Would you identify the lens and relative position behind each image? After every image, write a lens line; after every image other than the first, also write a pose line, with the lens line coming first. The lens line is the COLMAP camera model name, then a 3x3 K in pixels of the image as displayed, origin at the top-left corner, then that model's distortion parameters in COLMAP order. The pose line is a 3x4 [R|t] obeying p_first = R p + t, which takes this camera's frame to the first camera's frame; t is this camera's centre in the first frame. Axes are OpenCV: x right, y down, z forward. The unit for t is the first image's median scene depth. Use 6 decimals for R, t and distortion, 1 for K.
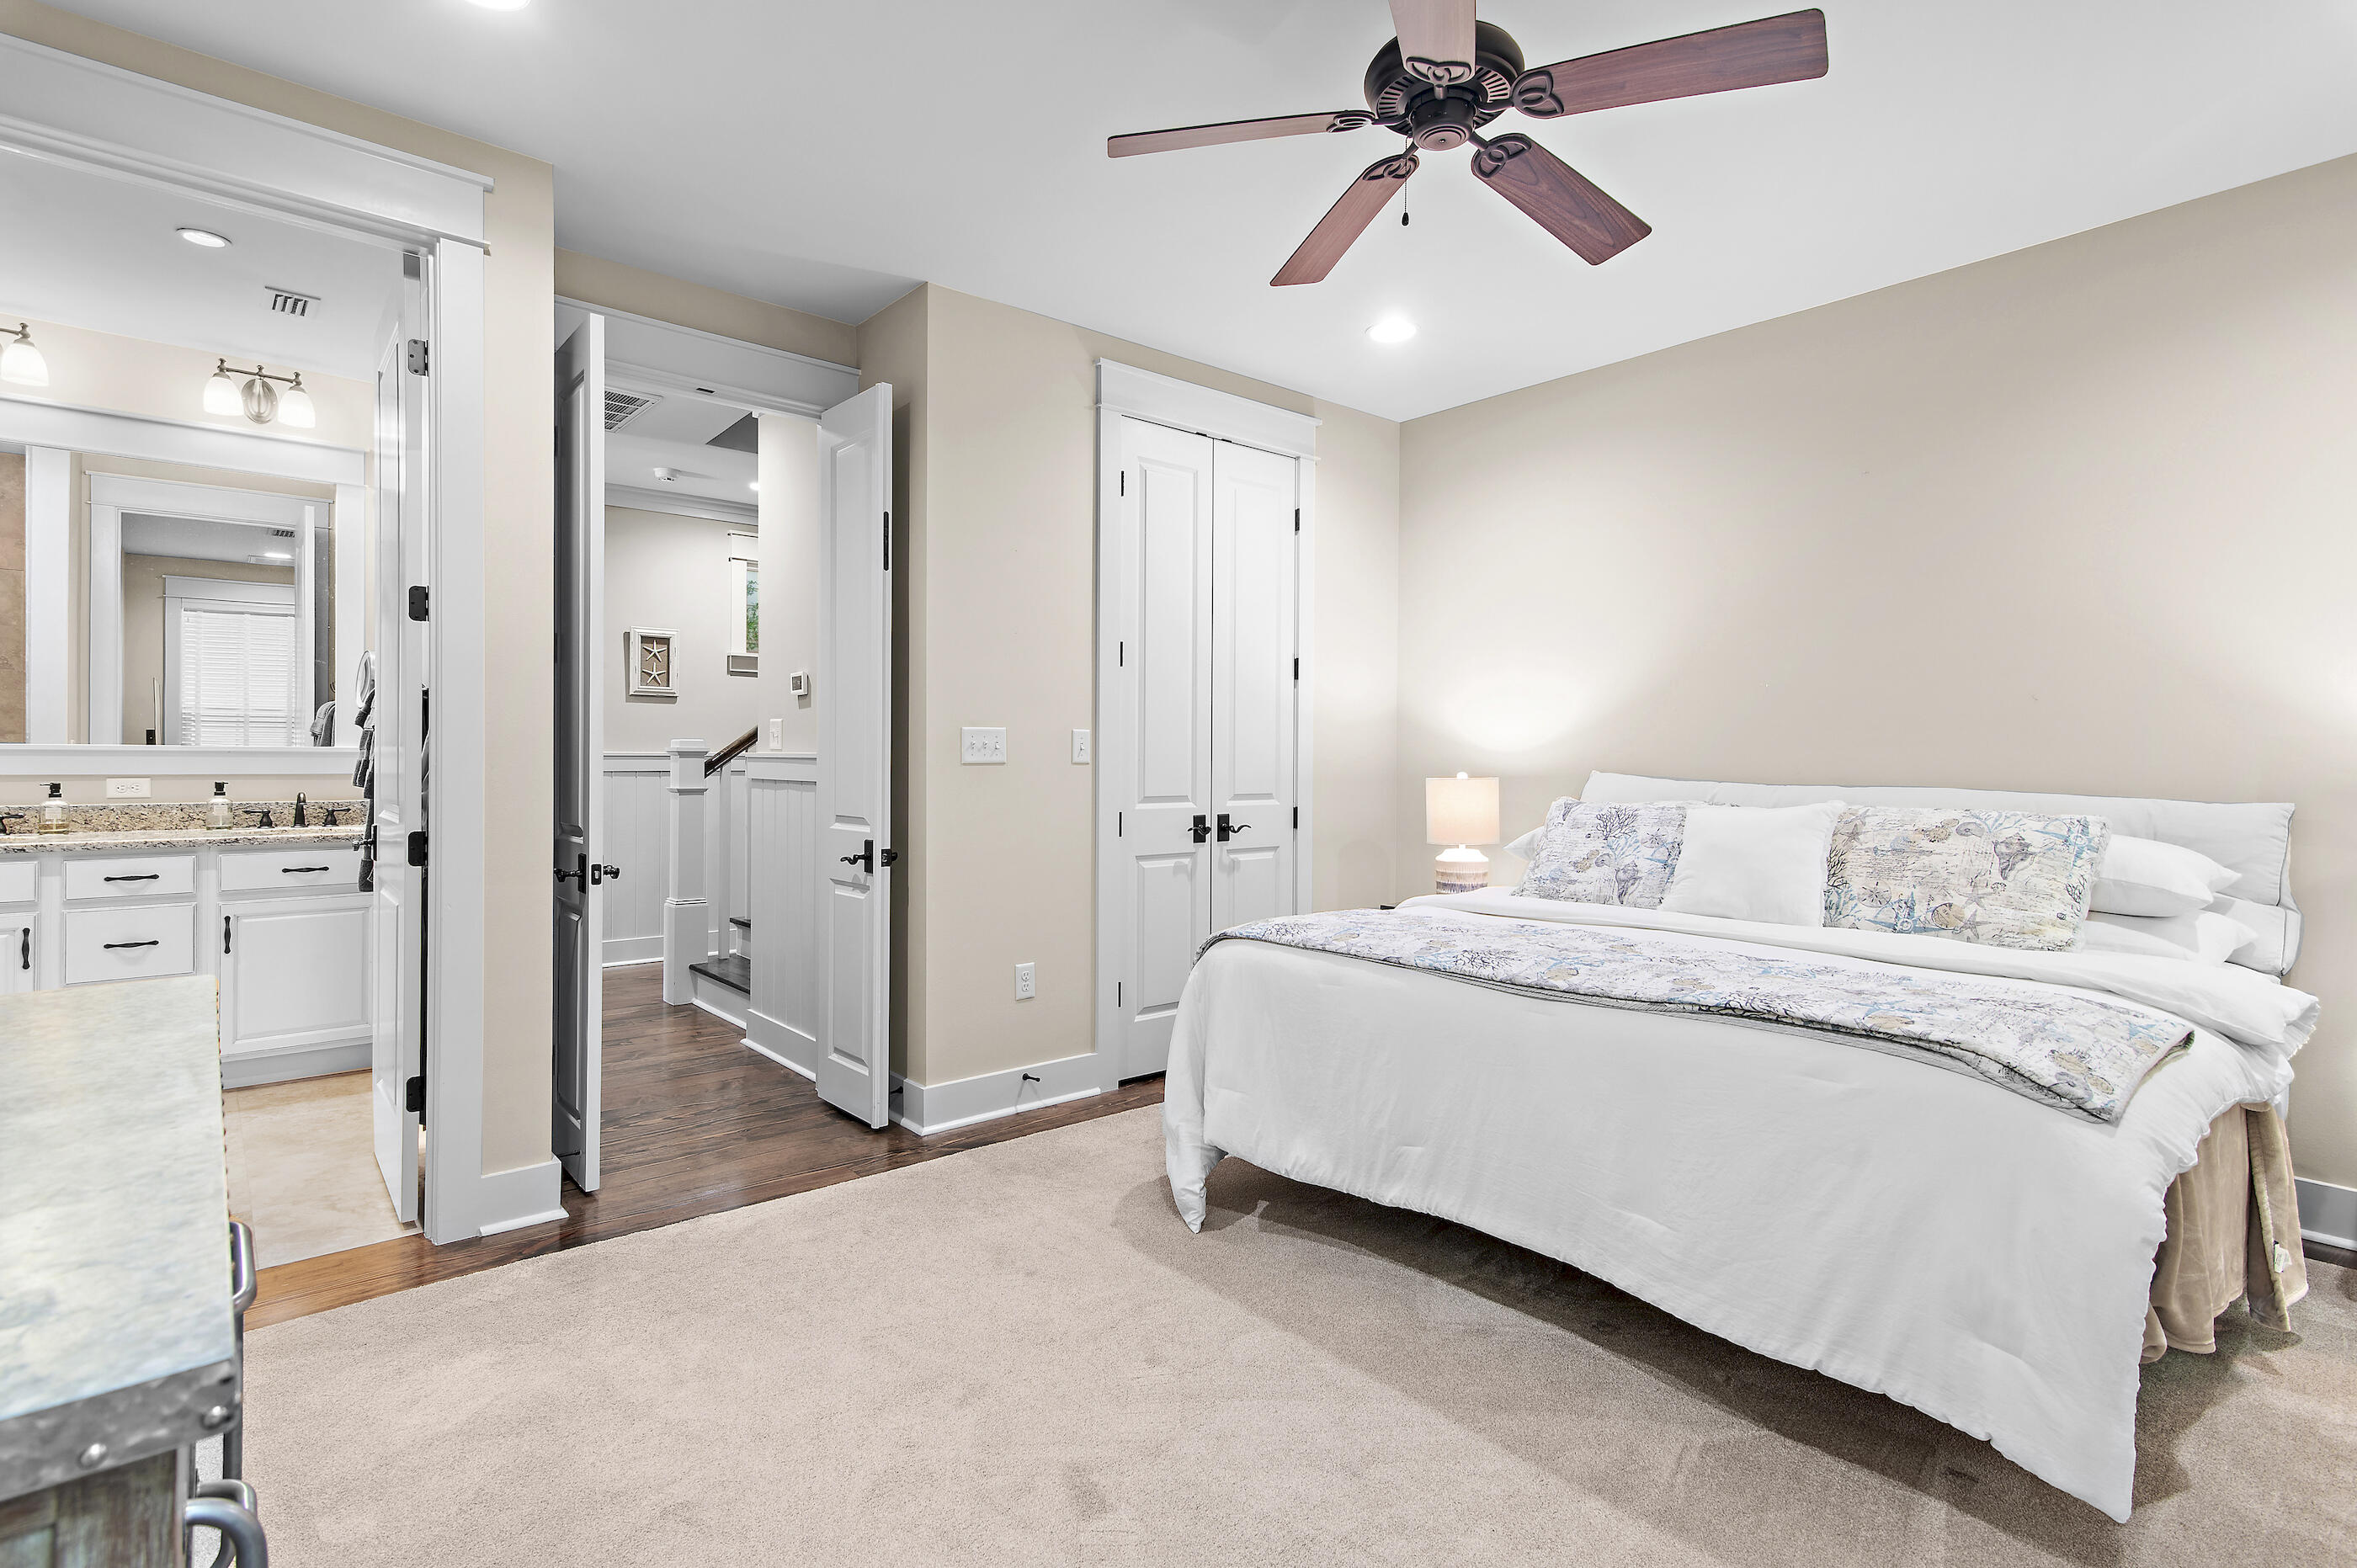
lens RADIAL K [[1138.9, 0, 1217.3], [0, 1138.9, 760.5], [0, 0, 1]] dist [-0.001373, 0.000040]
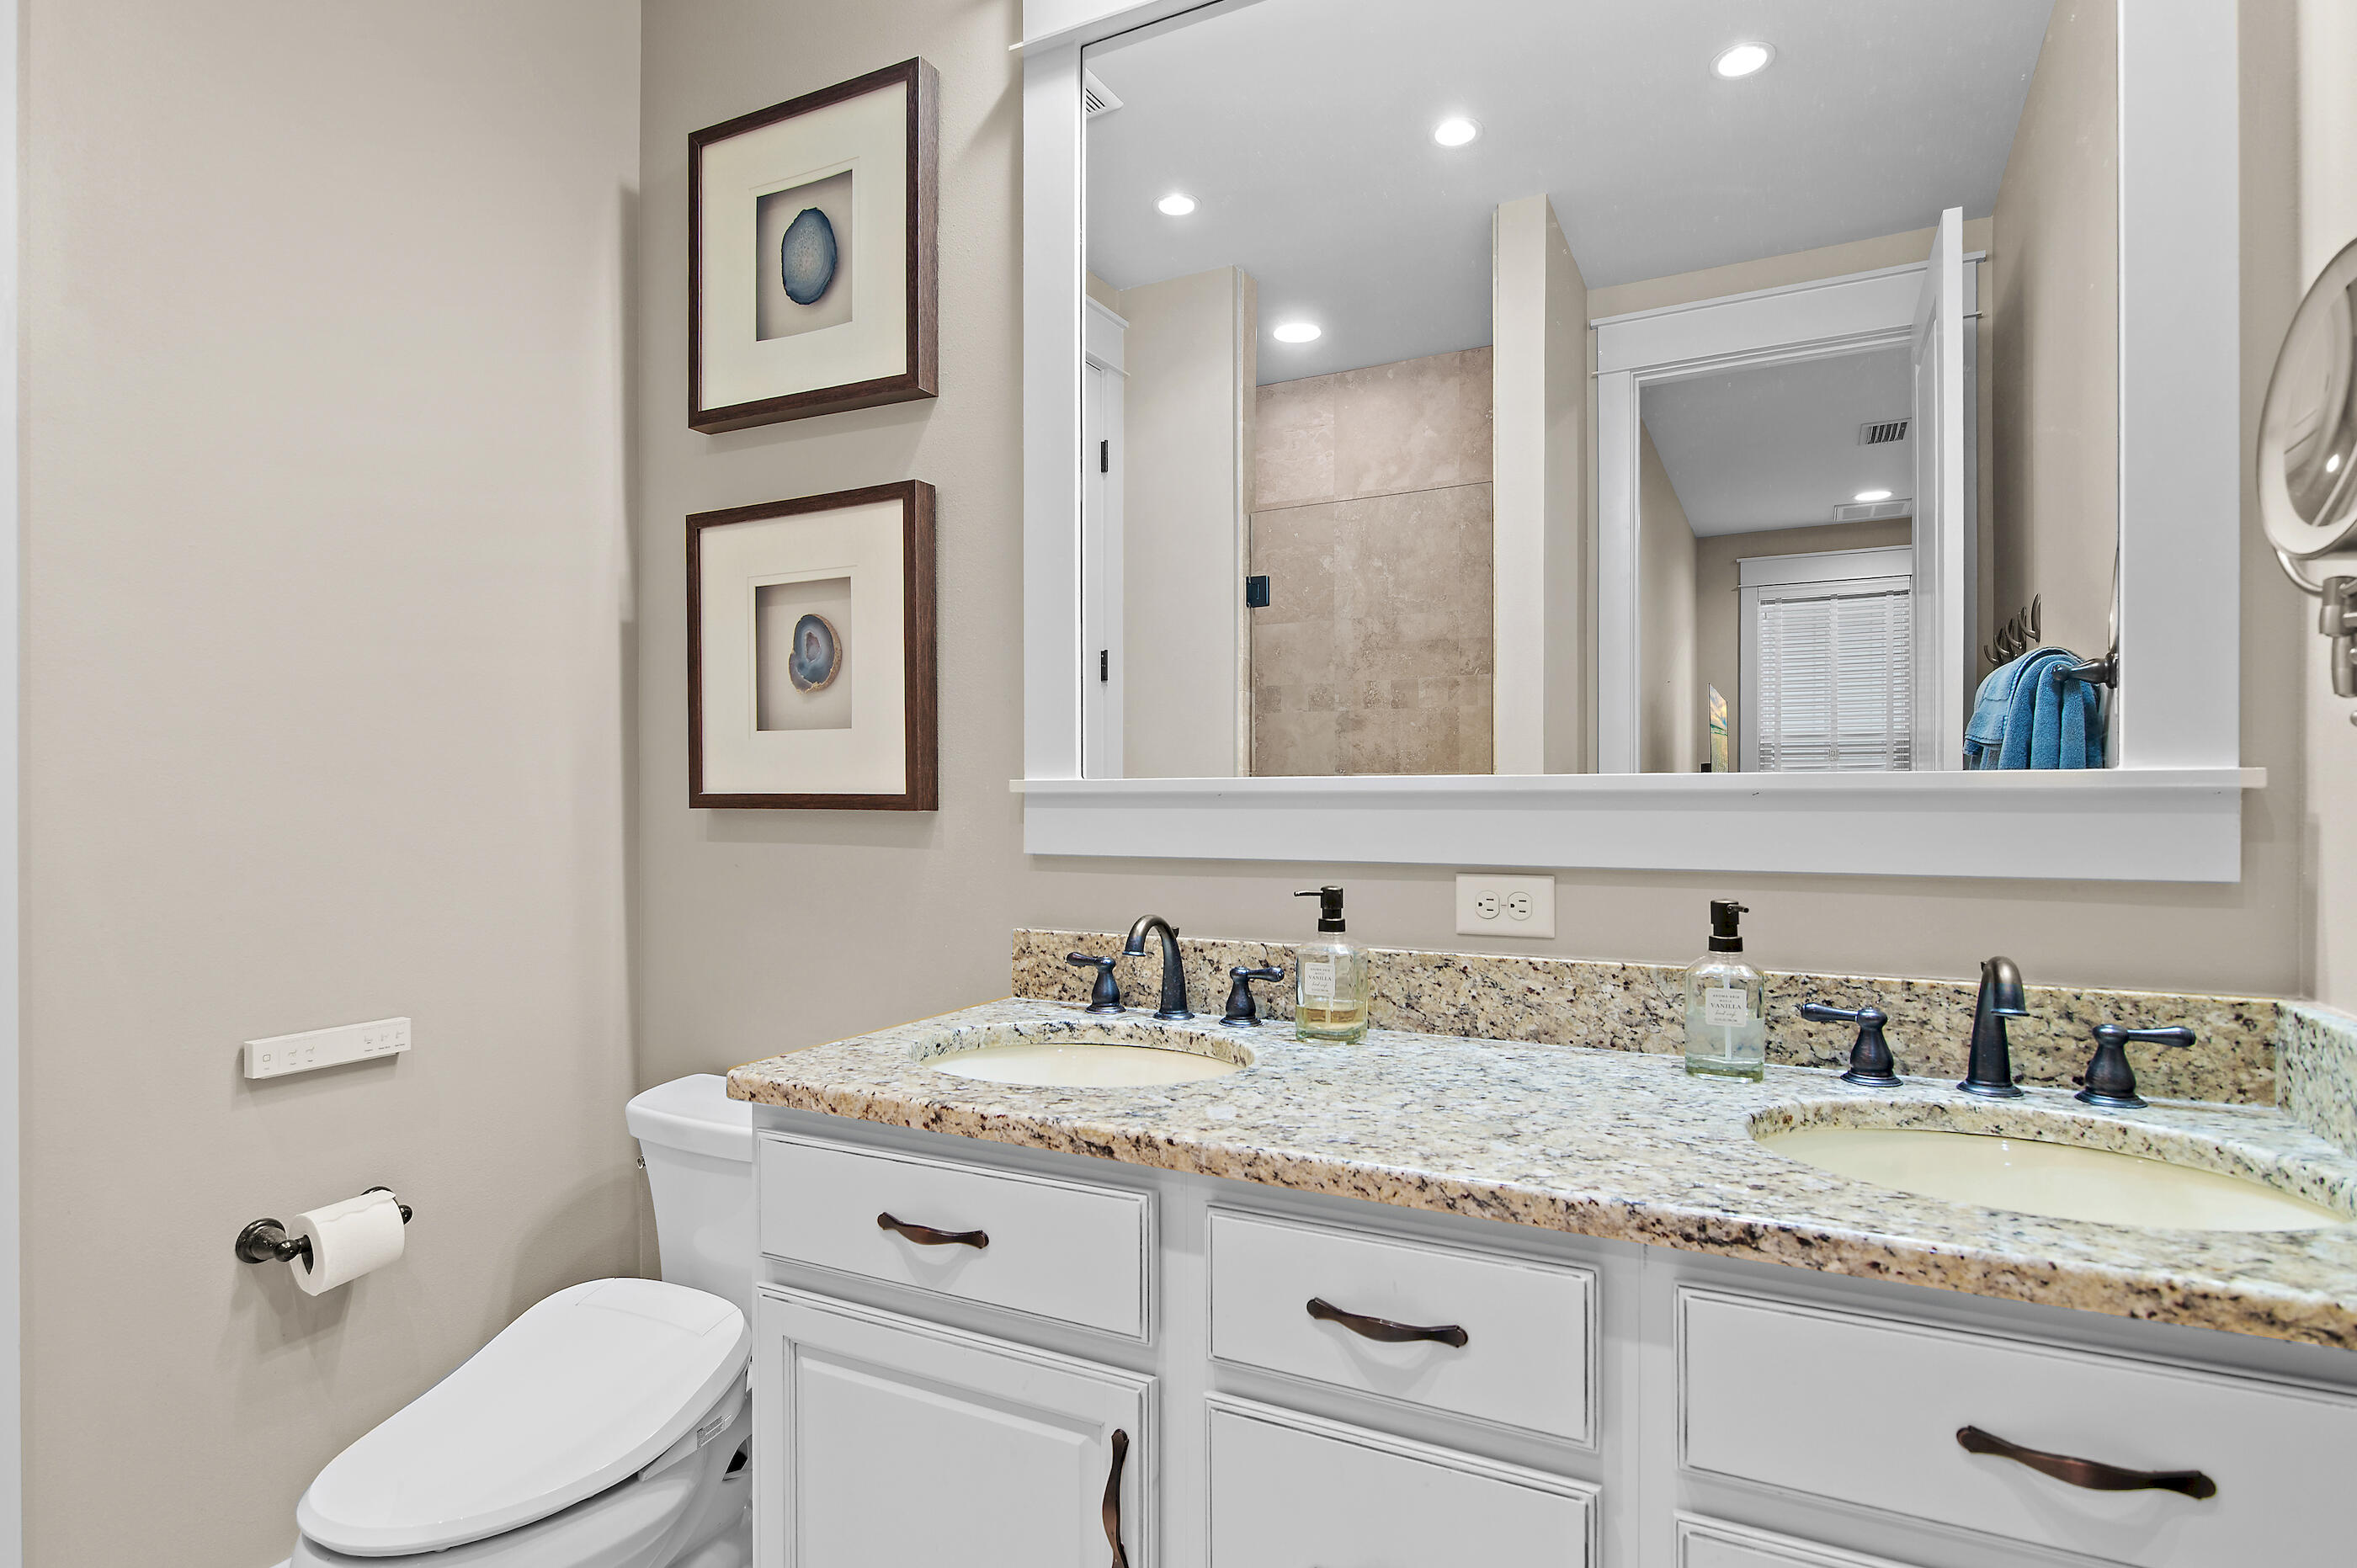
lens RADIAL K [[1213.1, 0, 1184.8], [0, 1213.1, 809.7], [0, 0, 1]] dist [0.002844, -0.000474]
pose [[0.362120, 0.002884, -0.932127, -0.635512], [0.003360, 0.999985, 0.004399, -0.005609], [0.932125, -0.004724, 0.362105, 0.754635]]
